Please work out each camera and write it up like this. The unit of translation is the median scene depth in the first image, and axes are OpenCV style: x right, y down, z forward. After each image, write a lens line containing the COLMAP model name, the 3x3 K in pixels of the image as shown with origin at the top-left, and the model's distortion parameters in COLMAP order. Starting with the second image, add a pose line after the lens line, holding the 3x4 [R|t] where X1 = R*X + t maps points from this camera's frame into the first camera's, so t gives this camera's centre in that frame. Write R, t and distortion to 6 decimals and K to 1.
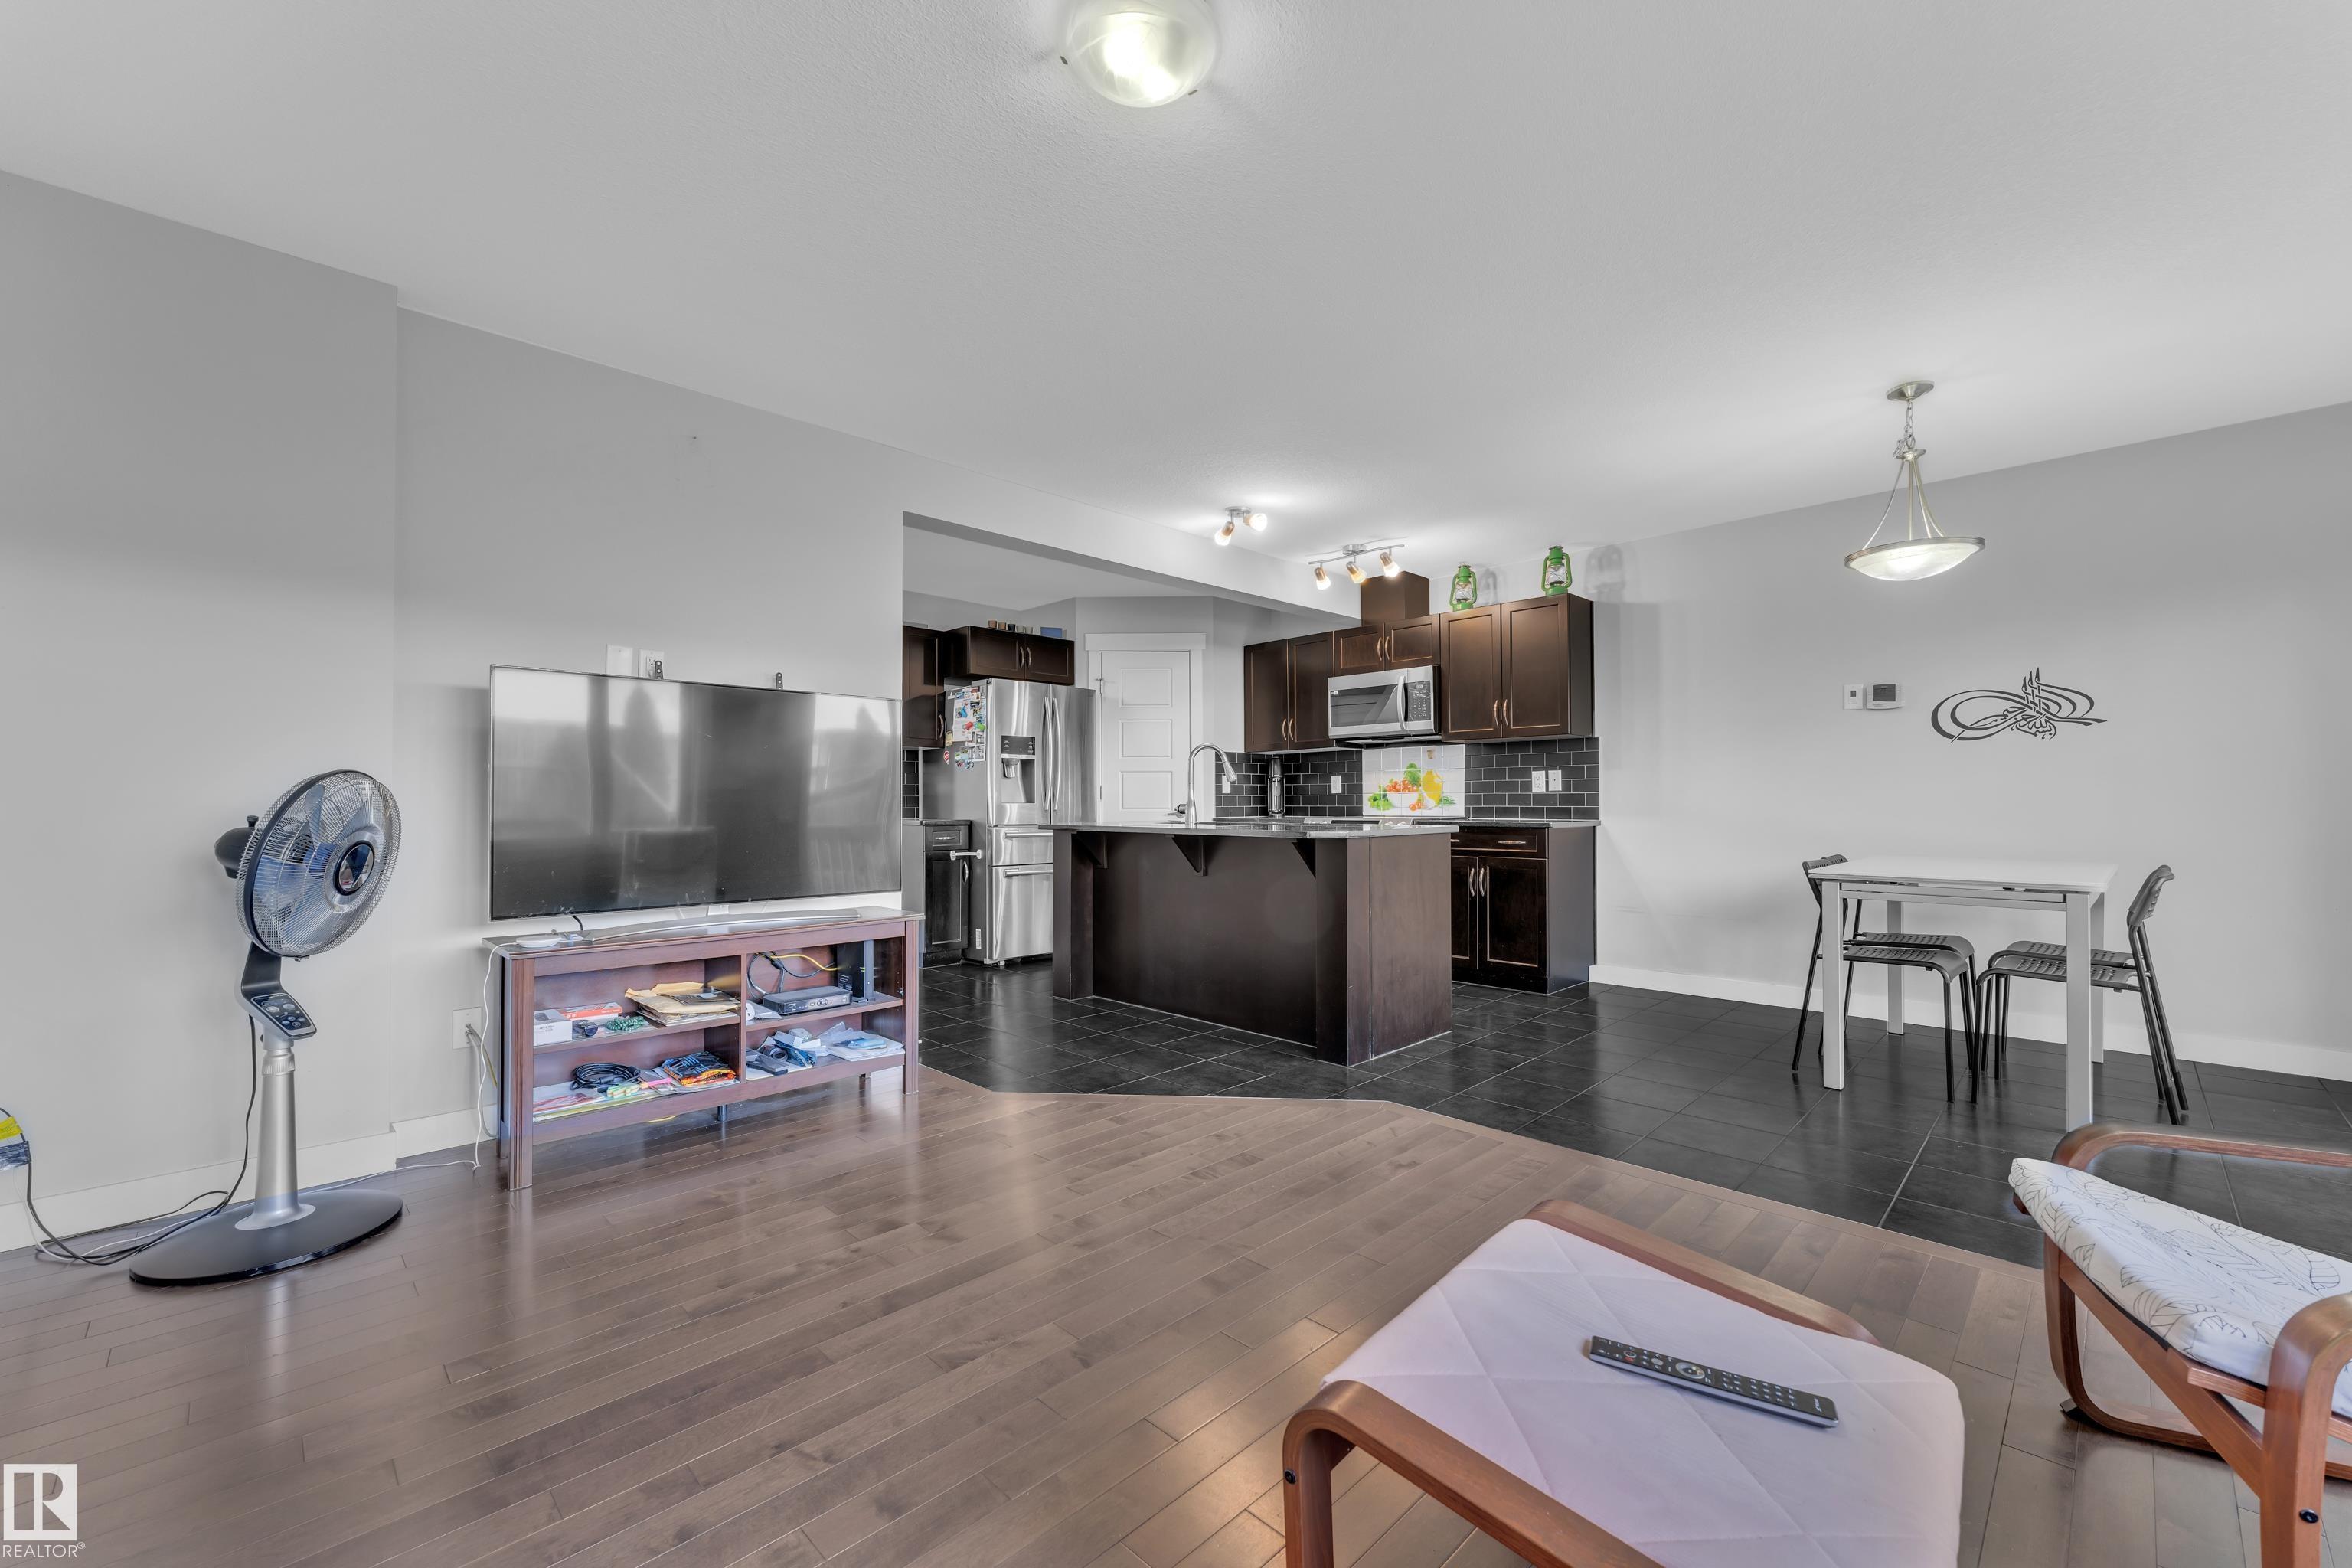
lens RADIAL K [[946.2, 0, 1176.4], [0, 946.2, 798.0], [0, 0, 1]] dist [0.002976, -0.000572]
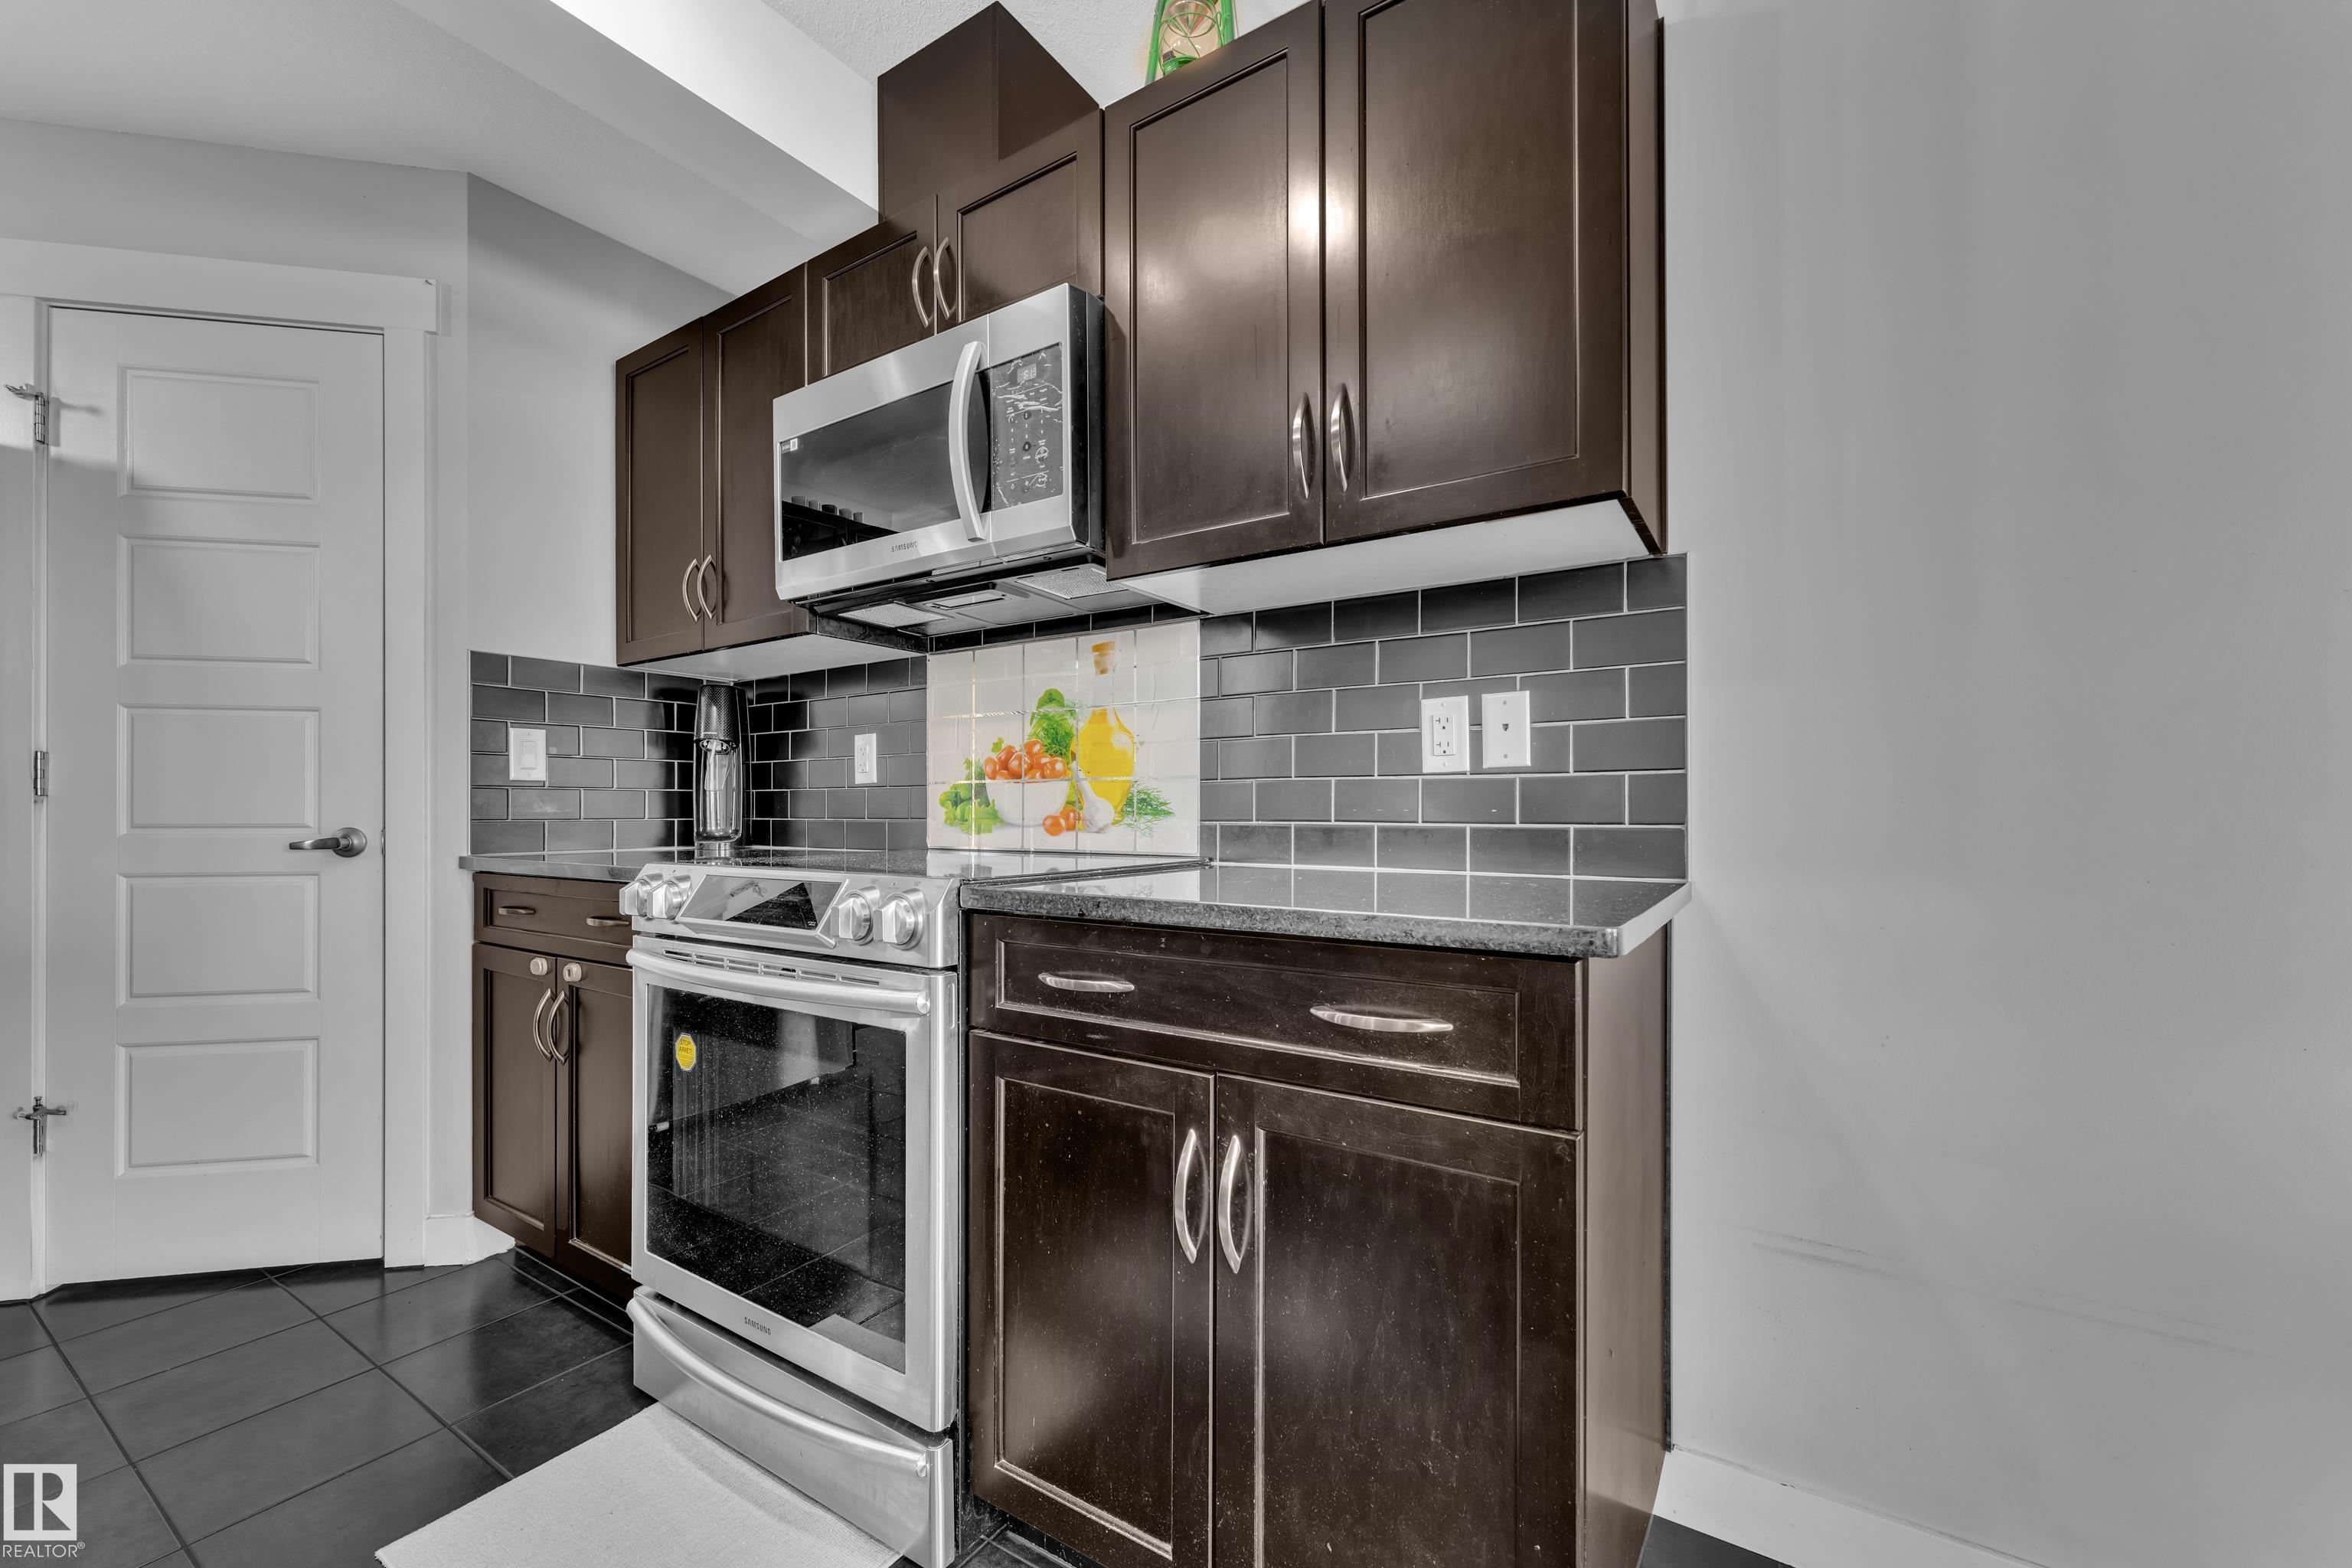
lens RADIAL K [[946.2, 0, 1169.8], [0, 946.2, 812.9], [0, 0, 1]] dist [0.002976, -0.000572]
pose [[0.980539, 0.003674, 0.196289, 0.250719], [-0.004604, 0.999980, 0.004285, 0.004718], [-0.196270, -0.005105, 0.980537, 0.747985]]
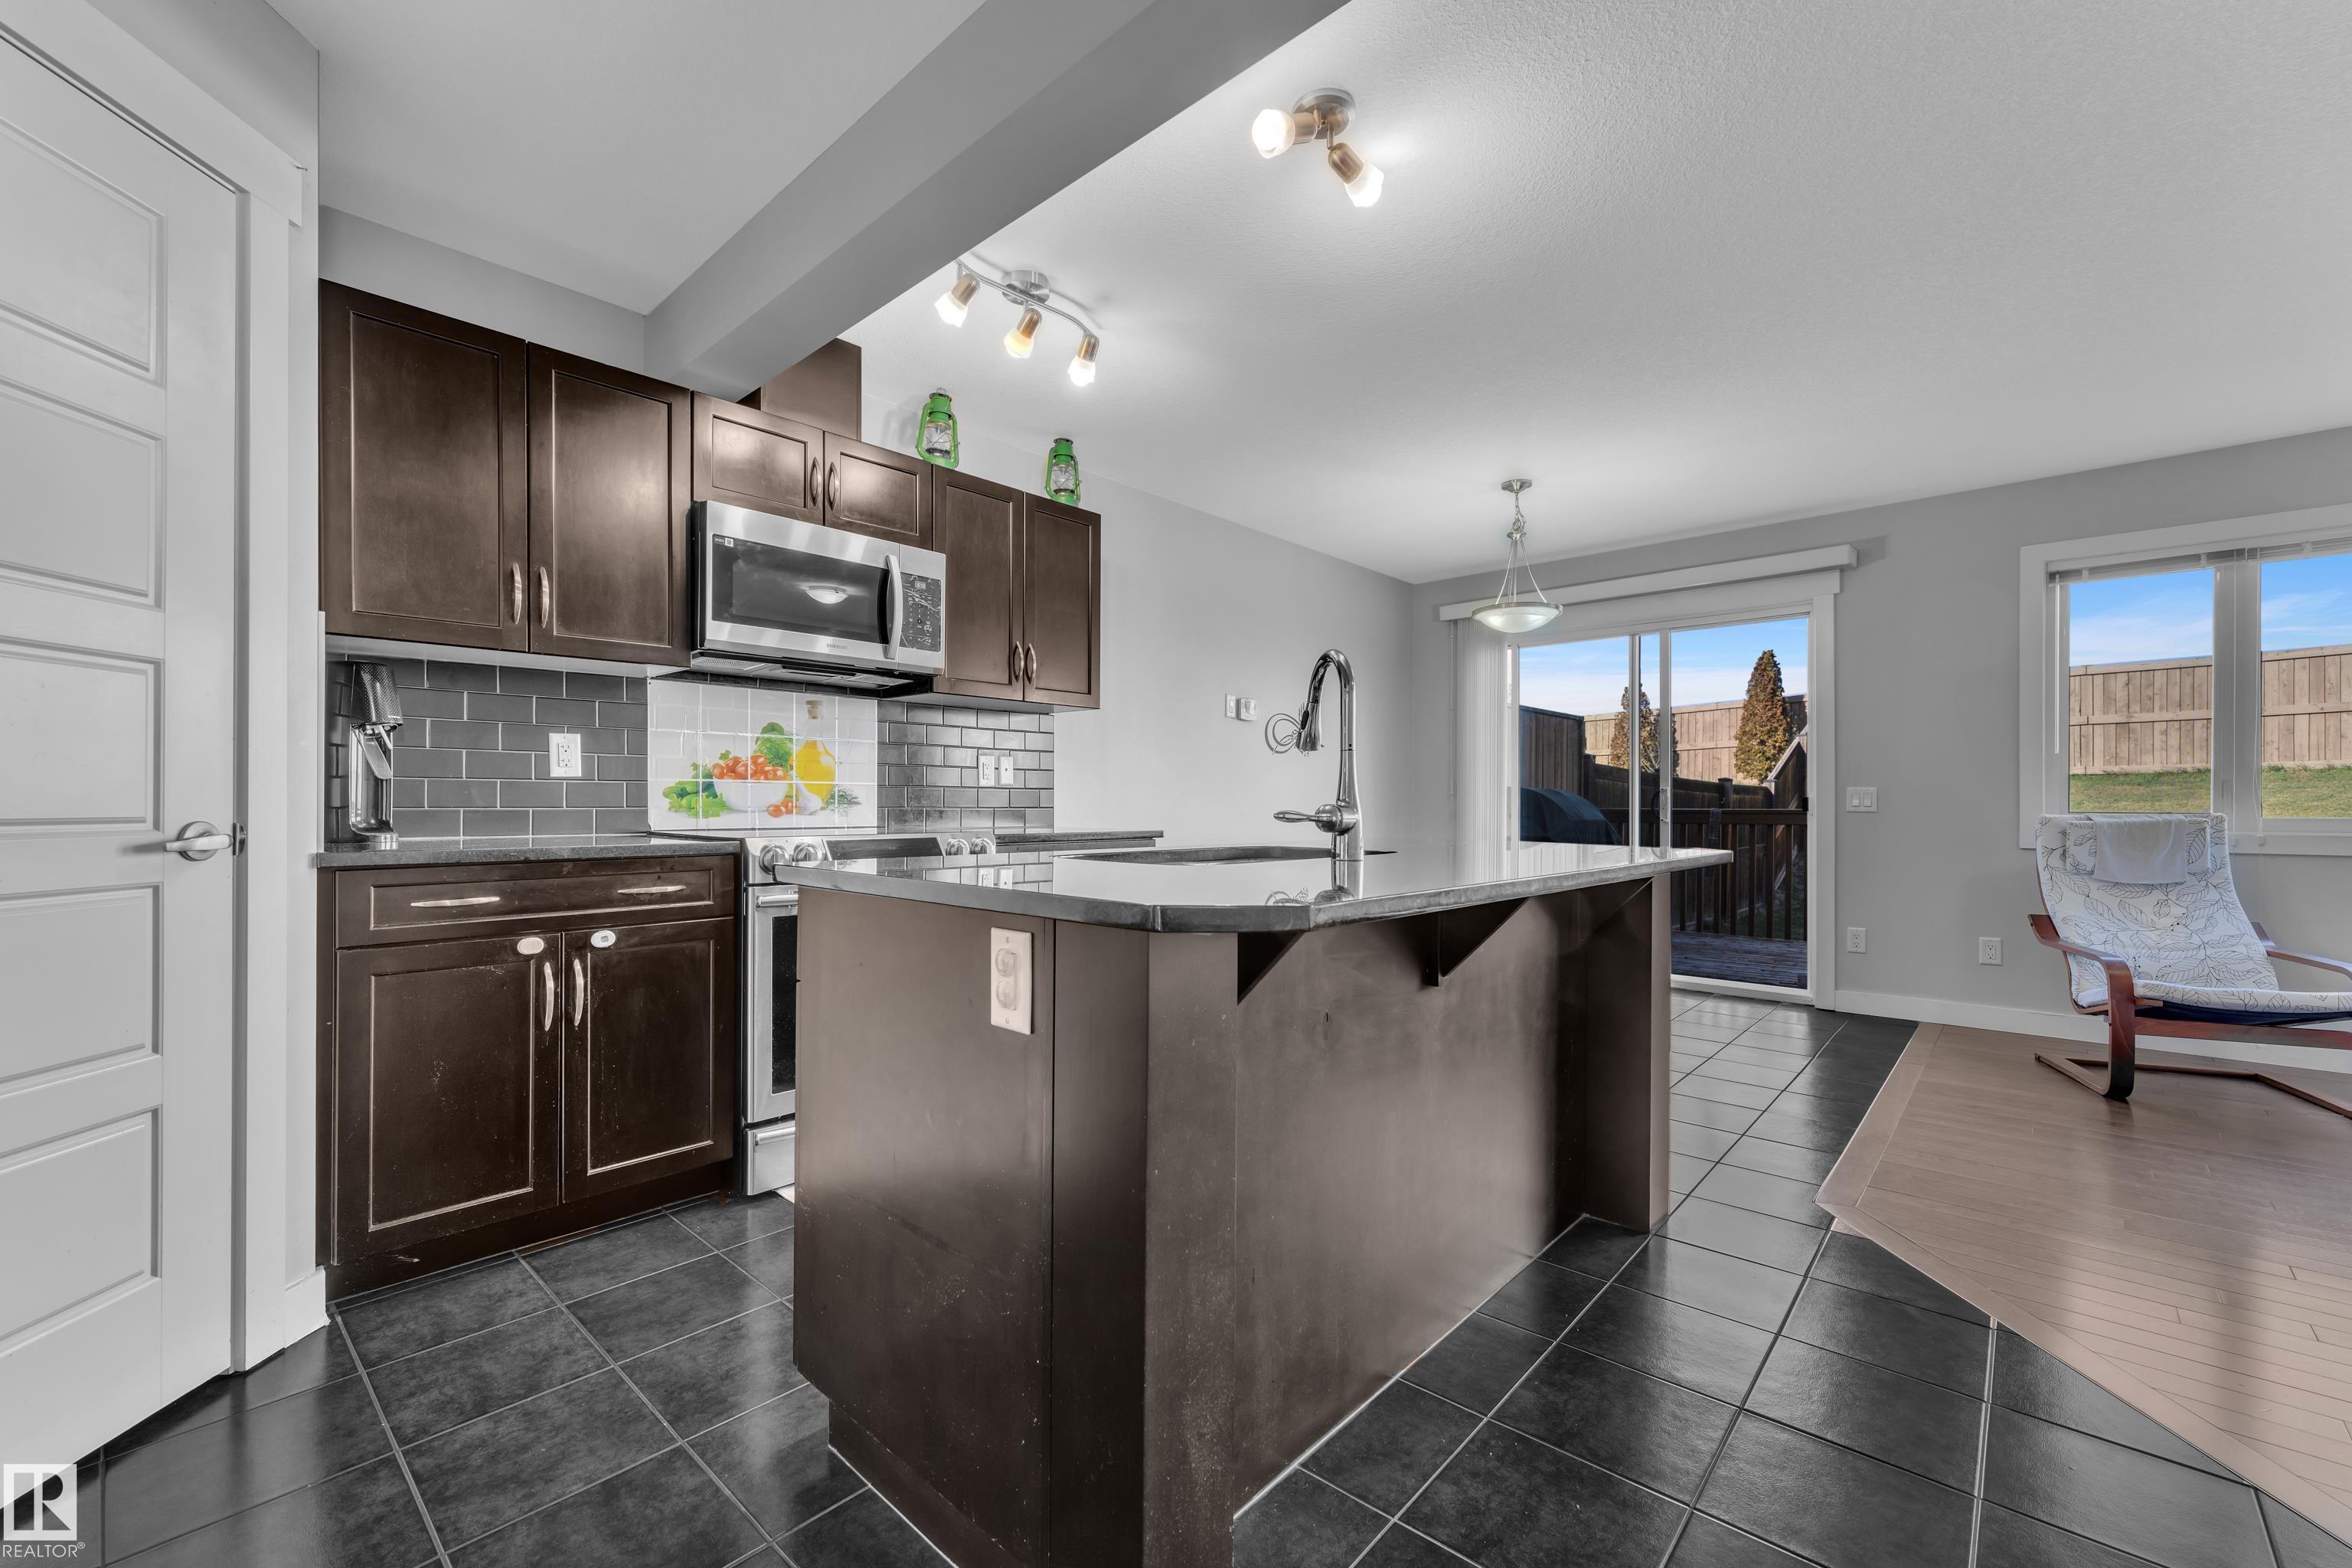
lens RADIAL K [[946.2, 0, 1184.3], [0, 946.2, 804.3], [0, 0, 1]] dist [0.002976, -0.000572]
pose [[-0.042250, 0.001370, 0.999106, -0.293758], [-0.008666, 0.999961, -0.001738, 0.006195], [-0.999069, -0.008732, -0.042237, 0.893578]]
